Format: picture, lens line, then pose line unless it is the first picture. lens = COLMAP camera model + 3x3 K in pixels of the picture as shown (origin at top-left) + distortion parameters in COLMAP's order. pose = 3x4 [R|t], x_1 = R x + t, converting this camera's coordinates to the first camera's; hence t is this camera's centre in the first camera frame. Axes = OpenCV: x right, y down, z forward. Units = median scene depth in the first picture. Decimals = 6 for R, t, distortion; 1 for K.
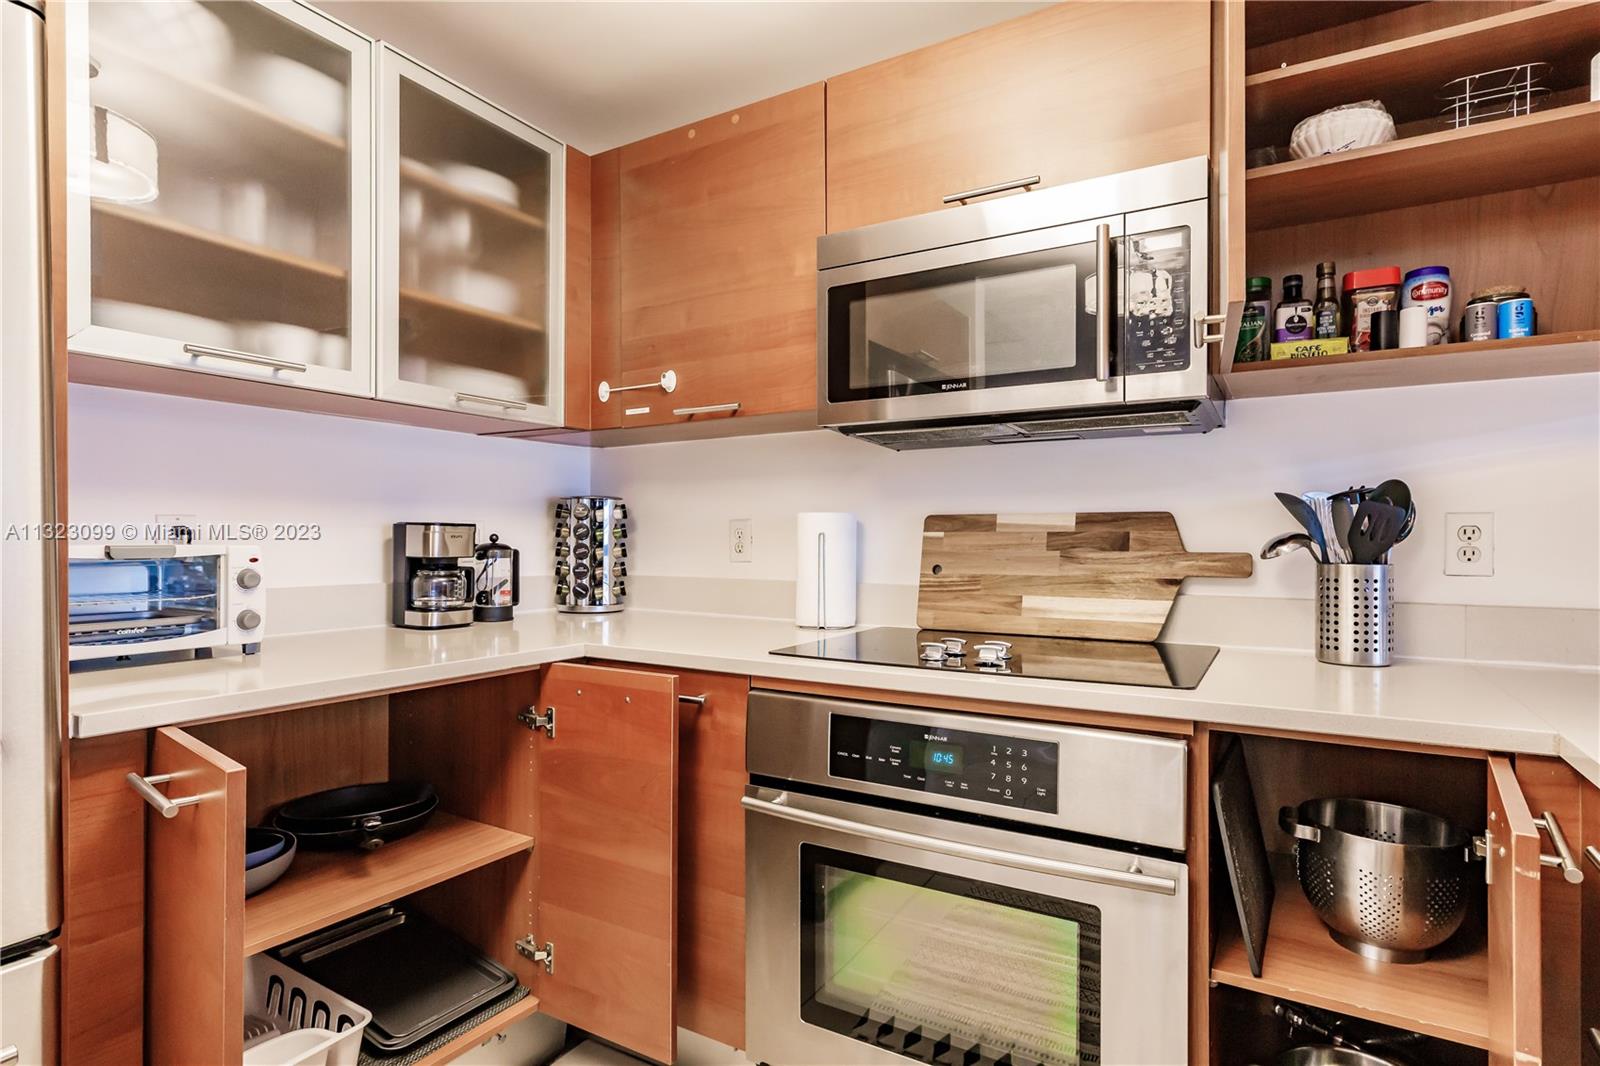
lens RADIAL K [[856.5, 0, 826.7], [0, 856.5, 527.5], [0, 0, 1]] dist [0.005123, 0.002024]
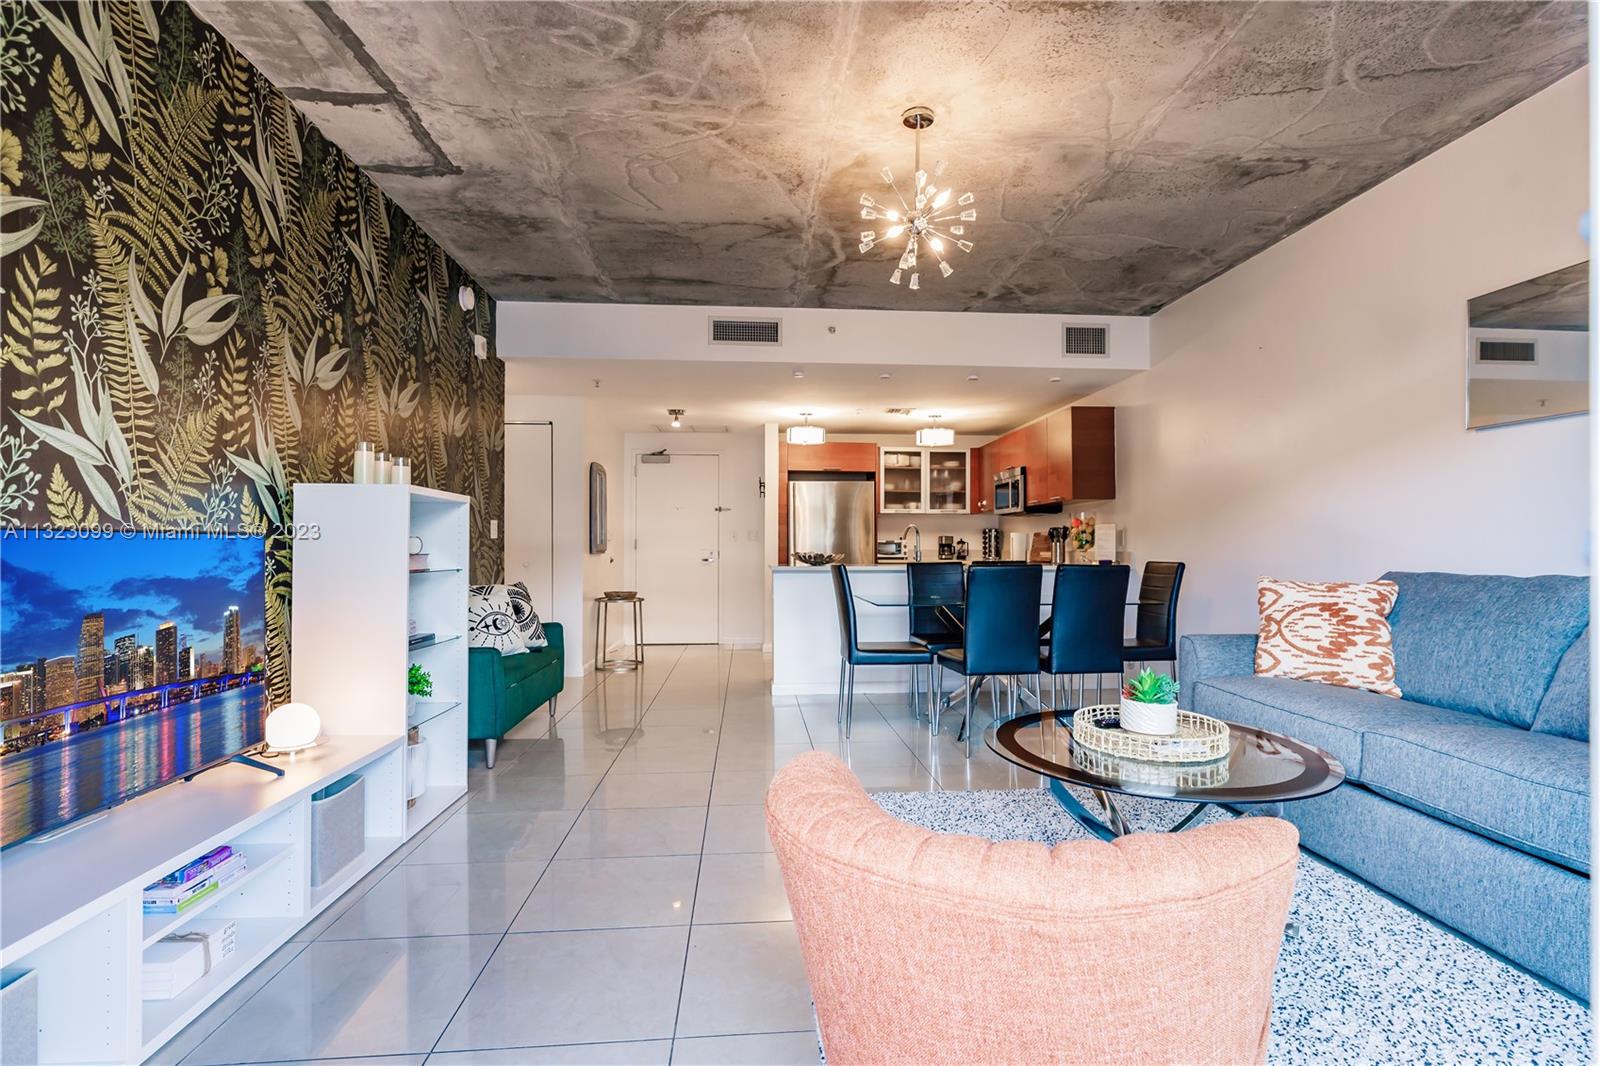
lens RADIAL K [[787.1, 0, 801.4], [0, 787.1, 555.4], [0, 0, 1]] dist [0.002285, 0.002298]
pose [[0.547558, 0.007096, -0.836738, 3.034463], [0.009002, 0.999856, 0.014370, 0.033776], [0.836720, -0.015400, 0.547415, -2.249802]]
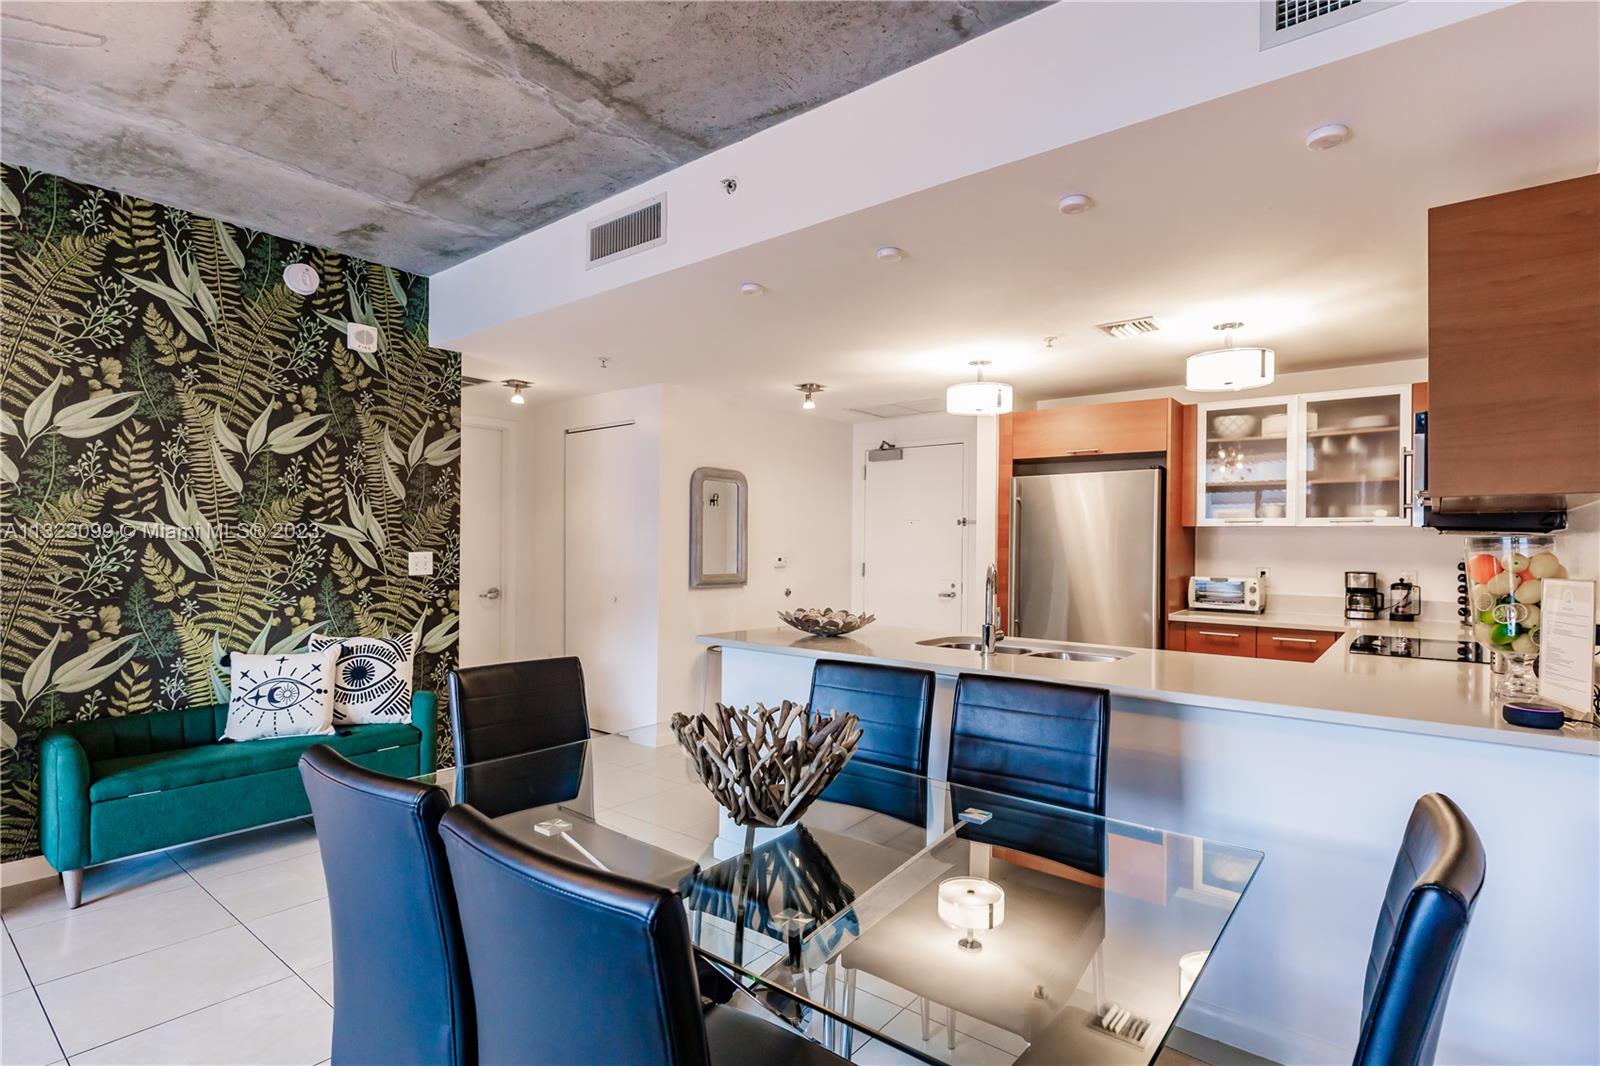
lens RADIAL K [[787.1, 0, 806.0], [0, 787.1, 544.8], [0, 0, 1]] dist [0.002285, 0.002298]
pose [[-0.168282, -0.002587, -0.985735, 2.069098], [-0.000803, 0.999997, -0.002488, -0.080188], [0.985739, 0.000373, -0.168284, -0.098561]]
